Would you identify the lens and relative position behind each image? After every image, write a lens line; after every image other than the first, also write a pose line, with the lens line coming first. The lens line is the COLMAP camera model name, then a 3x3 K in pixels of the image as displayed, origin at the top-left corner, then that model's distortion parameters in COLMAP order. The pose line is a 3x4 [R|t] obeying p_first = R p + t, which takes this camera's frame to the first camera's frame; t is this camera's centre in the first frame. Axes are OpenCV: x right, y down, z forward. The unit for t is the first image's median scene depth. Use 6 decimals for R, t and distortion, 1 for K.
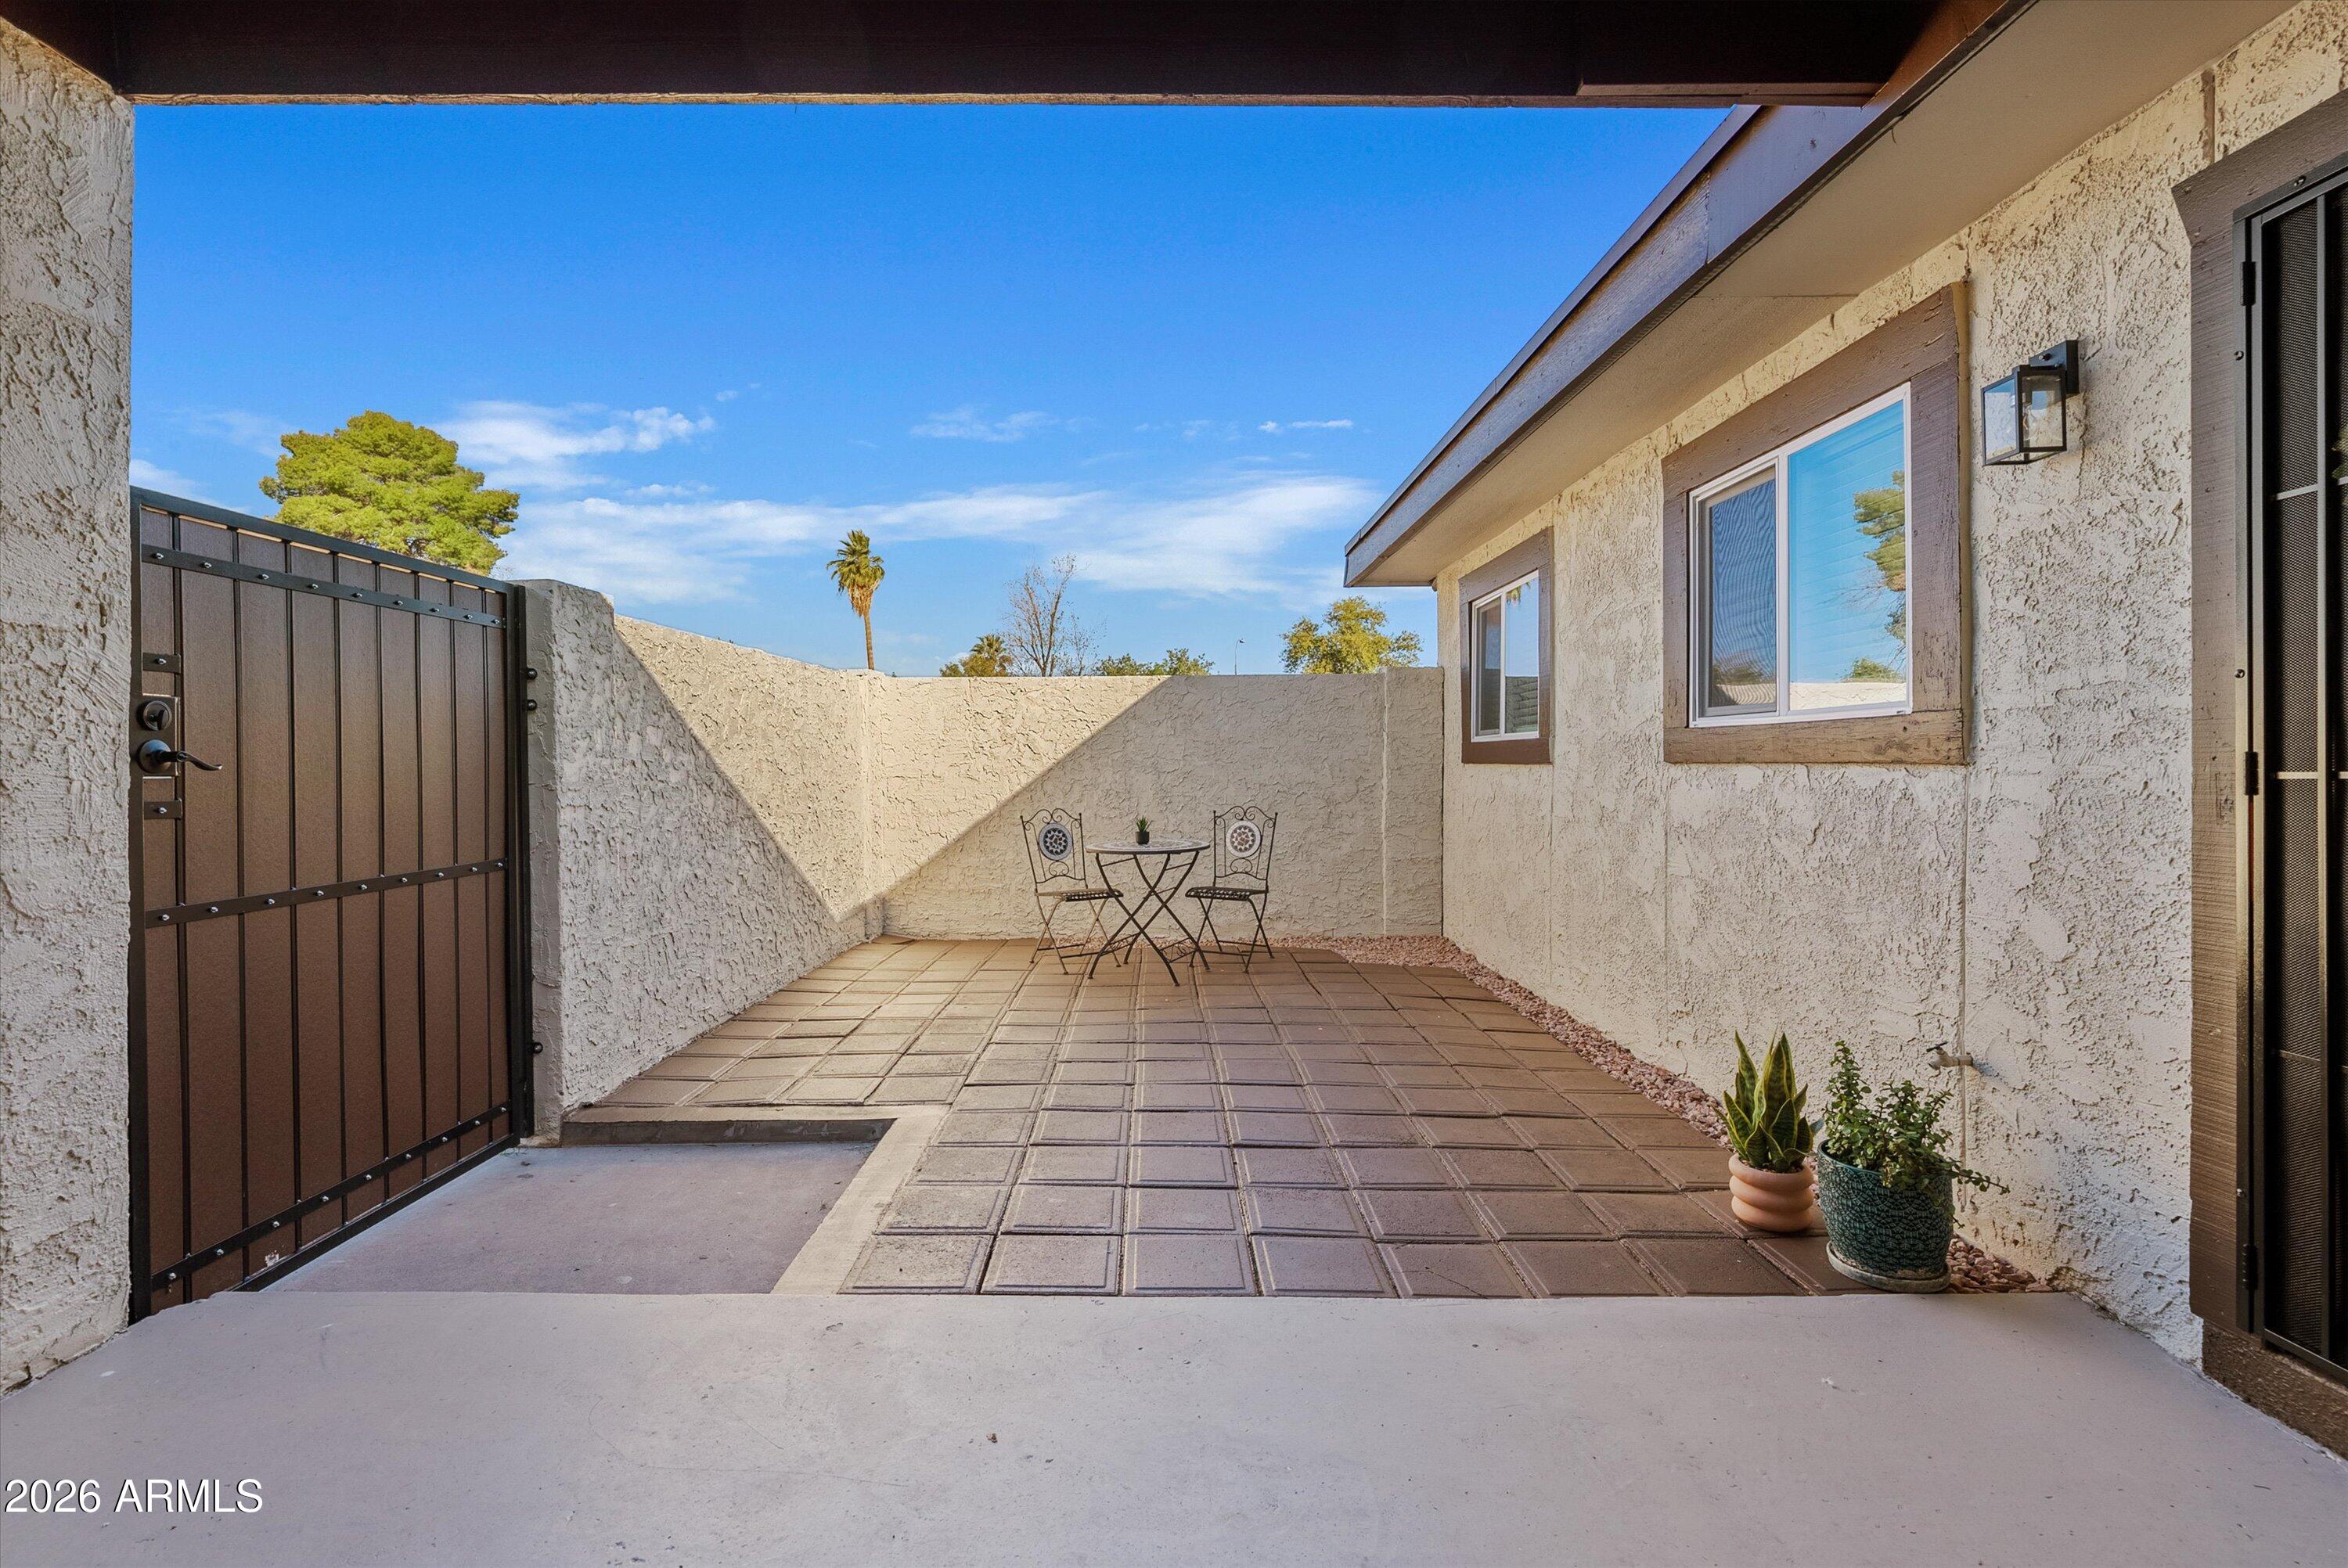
lens RADIAL K [[1108.6, 0, 1165.1], [0, 1108.6, 780.0], [0, 0, 1]] dist [0.002784, -0.000052]
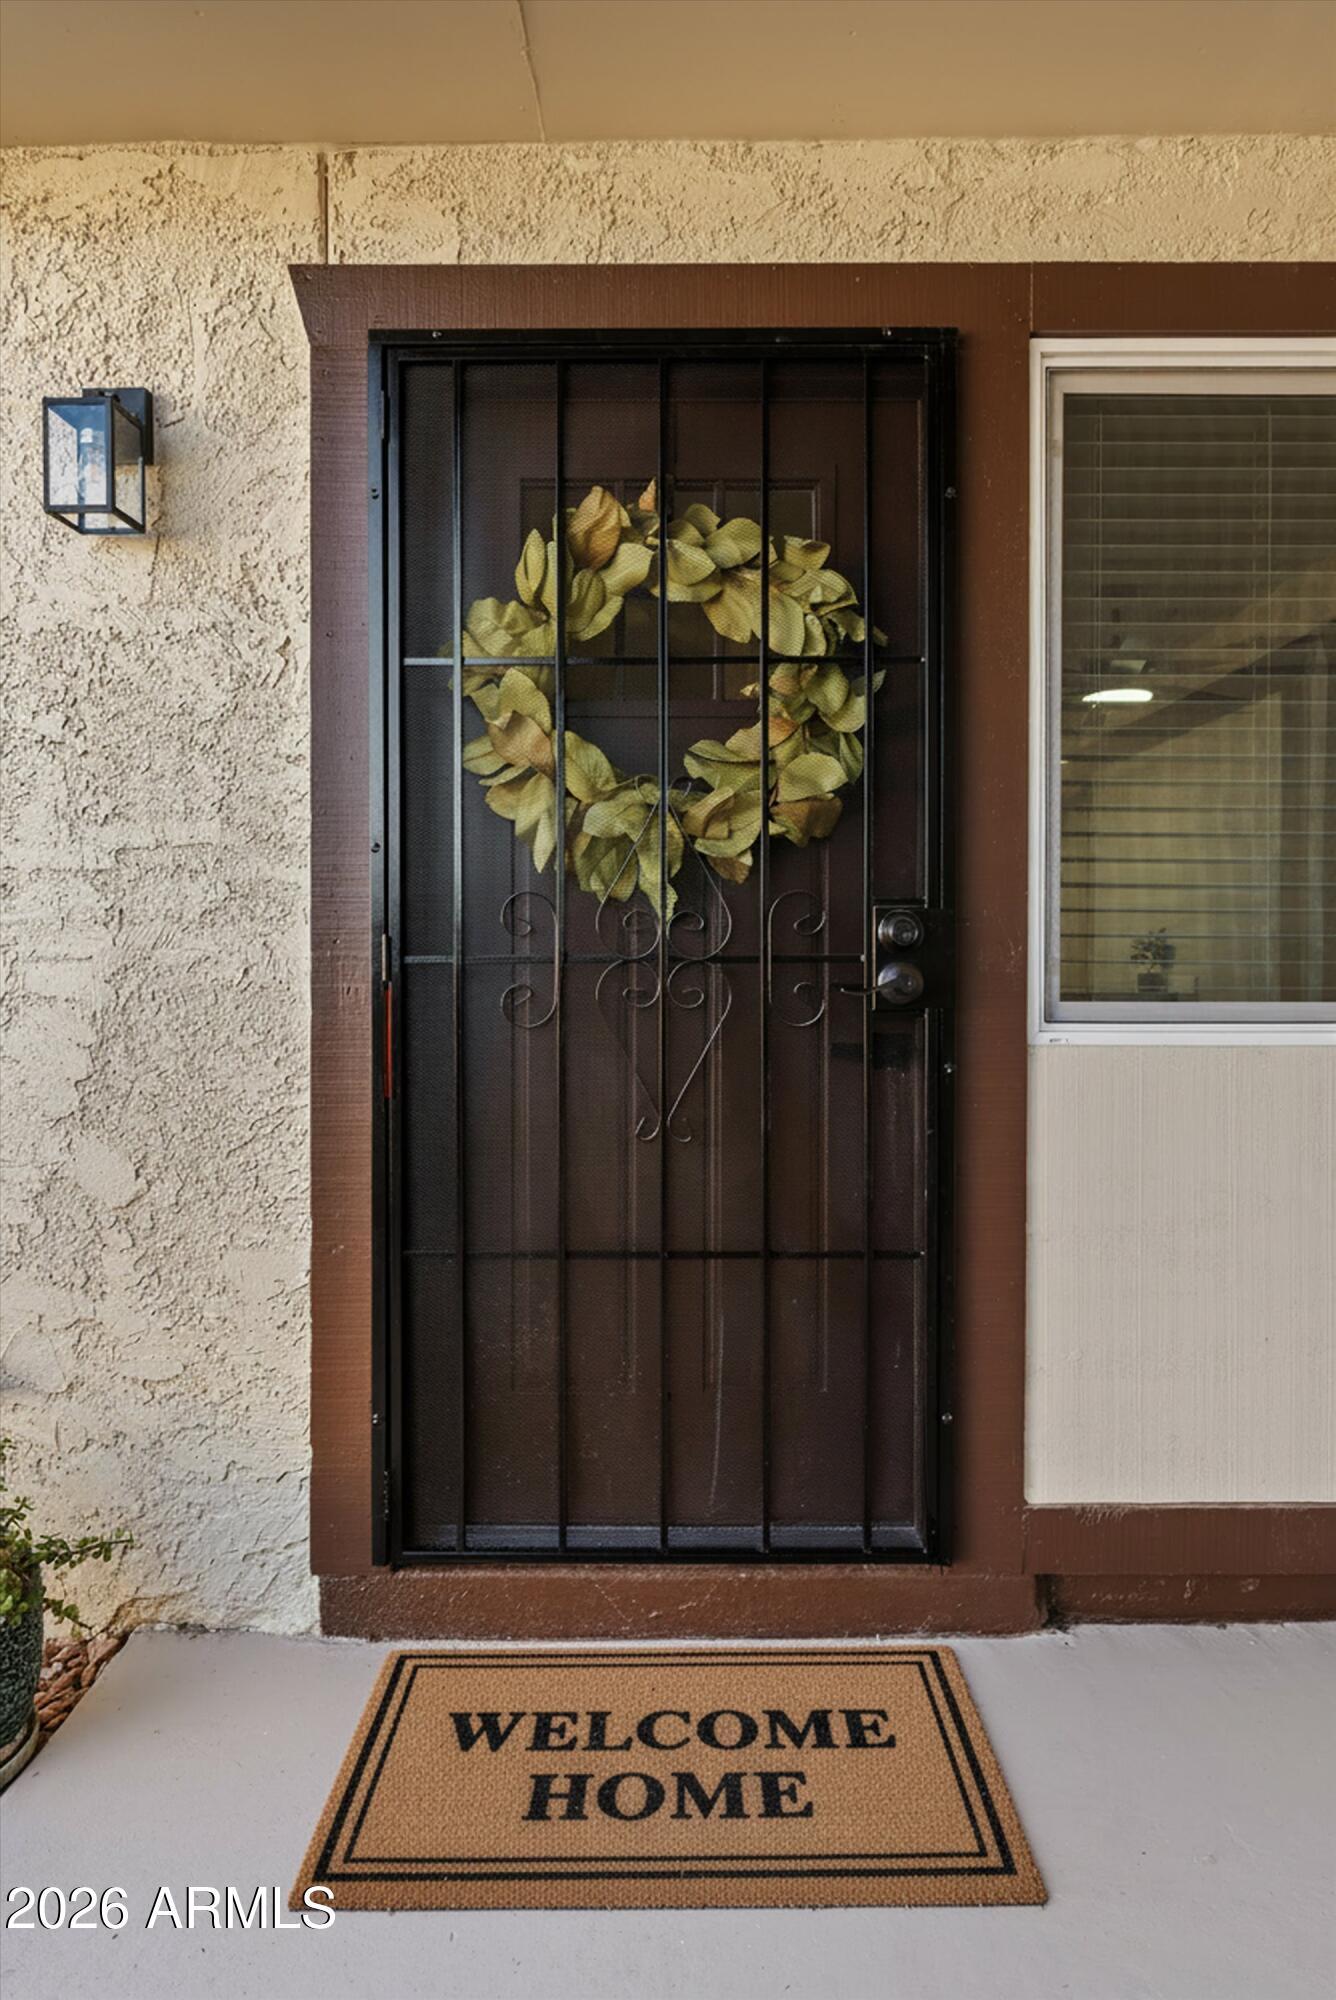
lens RADIAL K [[1137.6, 0, 673.2], [0, 1137.6, 966.5], [0, 0, 1]] dist [-0.006593, 0.000269]
pose [[0.016721, -0.012514, 0.999782, 0.039257], [0.008887, 0.999884, 0.012367, -0.007352], [-0.999821, 0.008679, 0.016830, 0.642594]]
